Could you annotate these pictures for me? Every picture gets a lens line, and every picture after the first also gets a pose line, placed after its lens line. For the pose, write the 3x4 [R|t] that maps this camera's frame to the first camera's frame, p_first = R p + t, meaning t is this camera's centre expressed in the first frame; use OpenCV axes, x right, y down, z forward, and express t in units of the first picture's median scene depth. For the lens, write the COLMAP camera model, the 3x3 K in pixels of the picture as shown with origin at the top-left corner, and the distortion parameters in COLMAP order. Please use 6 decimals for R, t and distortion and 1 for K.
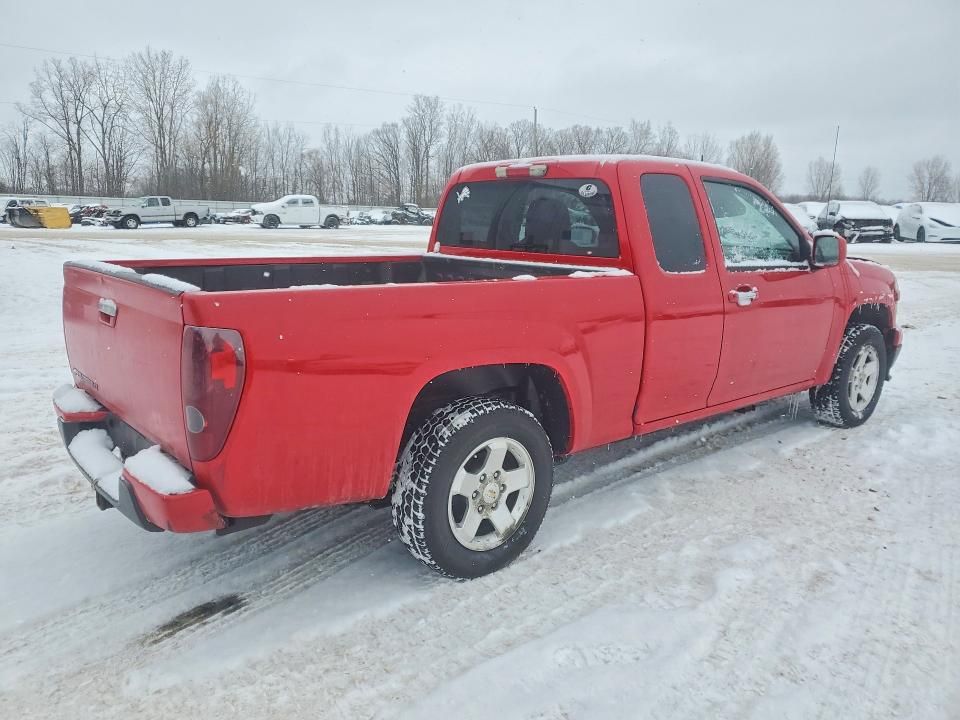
lens RADIAL K [[718.5, 0, 478.0], [0, 718.5, 364.9], [0, 0, 1]] dist [0.029289, -0.012594]
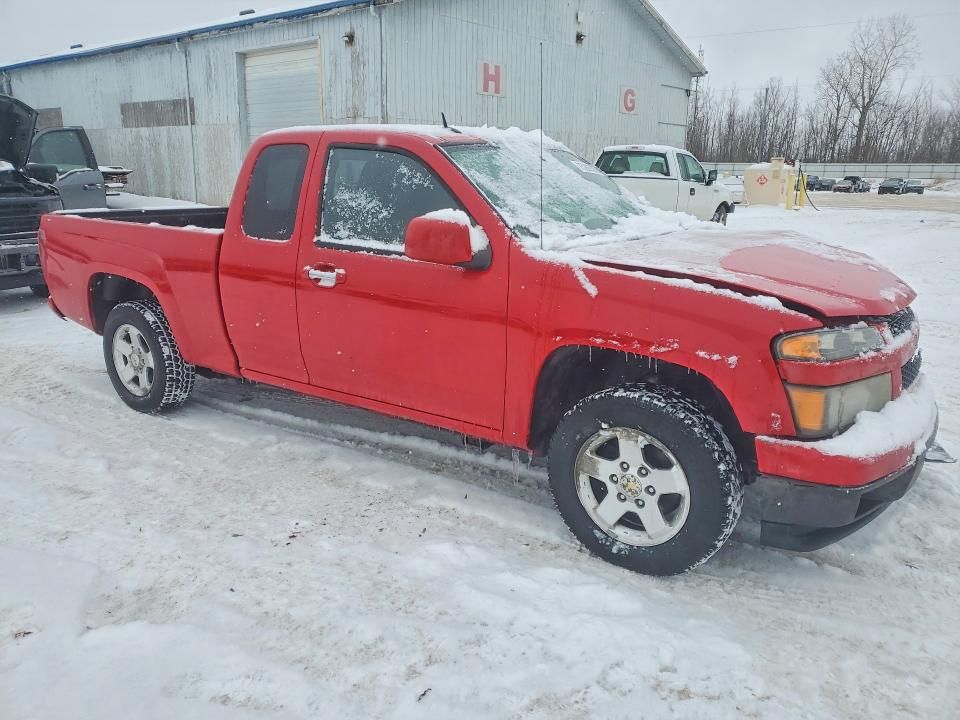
lens RADIAL K [[718.5, 0, 481.8], [0, 718.5, 360.6], [0, 0, 1]] dist [0.029289, -0.012594]
pose [[0.275338, 0.229436, -0.933567, 1.258886], [-0.199586, 0.963587, 0.177950, -0.188394], [0.940401, 0.137331, 0.311105, 0.897816]]
